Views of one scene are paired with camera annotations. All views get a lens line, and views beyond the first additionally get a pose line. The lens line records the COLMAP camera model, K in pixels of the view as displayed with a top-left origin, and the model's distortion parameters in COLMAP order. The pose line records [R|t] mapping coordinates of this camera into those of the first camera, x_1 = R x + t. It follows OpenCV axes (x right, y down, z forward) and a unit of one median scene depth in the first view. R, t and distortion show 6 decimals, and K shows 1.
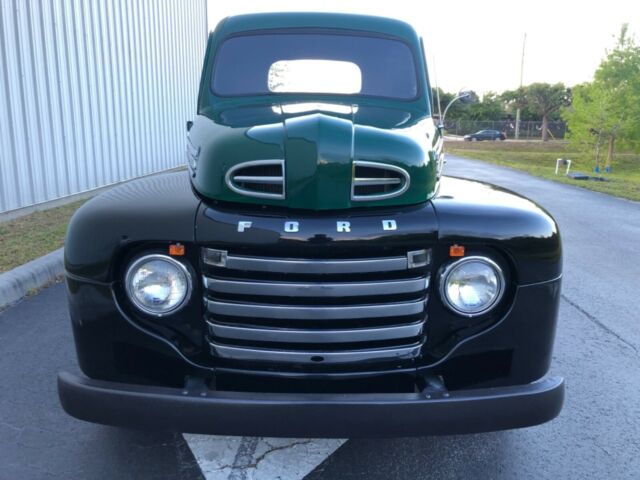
lens RADIAL K [[523.5, 0, 318.5], [0, 523.5, 238.2], [0, 0, 1]] dist [0.028403, -0.023045]
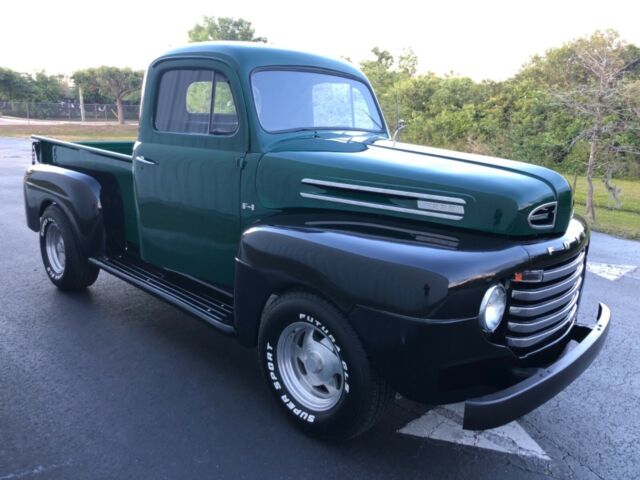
lens RADIAL K [[523.5, 0, 312.1], [0, 523.5, 230.1], [0, 0, 1]] dist [0.028403, -0.023045]
pose [[0.701628, -0.154502, 0.695591, -1.307053], [0.138307, 0.987173, 0.079759, -0.230975], [-0.698992, 0.040243, 0.713997, 0.339155]]
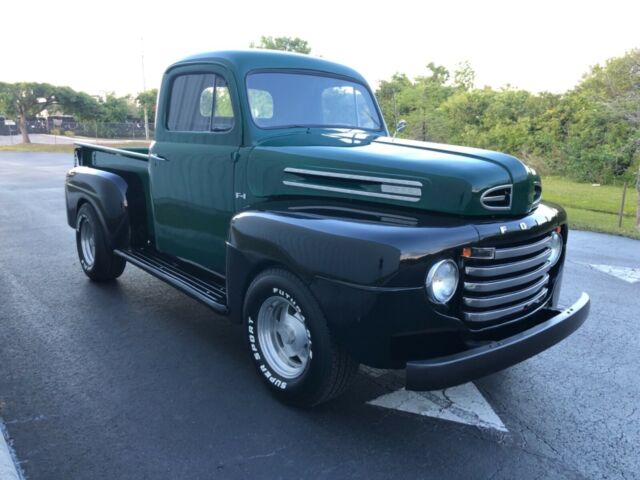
lens RADIAL K [[523.5, 0, 319.4], [0, 523.5, 235.1], [0, 0, 1]] dist [0.028403, -0.023045]
pose [[0.766740, -0.133245, 0.627978, -1.237471], [0.136323, 0.989707, 0.043551, -0.118976], [-0.627317, 0.052216, 0.777012, 0.114346]]
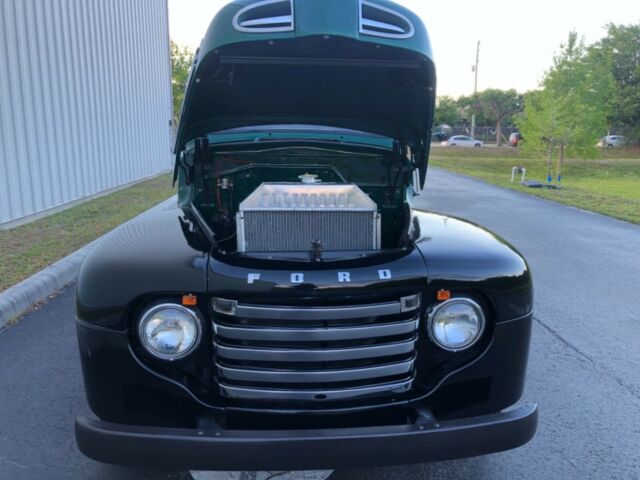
lens RADIAL K [[523.5, 0, 316.1], [0, 523.5, 240.8], [0, 0, 1]] dist [0.028403, -0.023045]
pose [[0.997378, -0.014973, 0.070796, -0.070890], [0.014962, 0.999888, 0.000681, -0.080628], [-0.070798, 0.000380, 0.997491, -0.078228]]
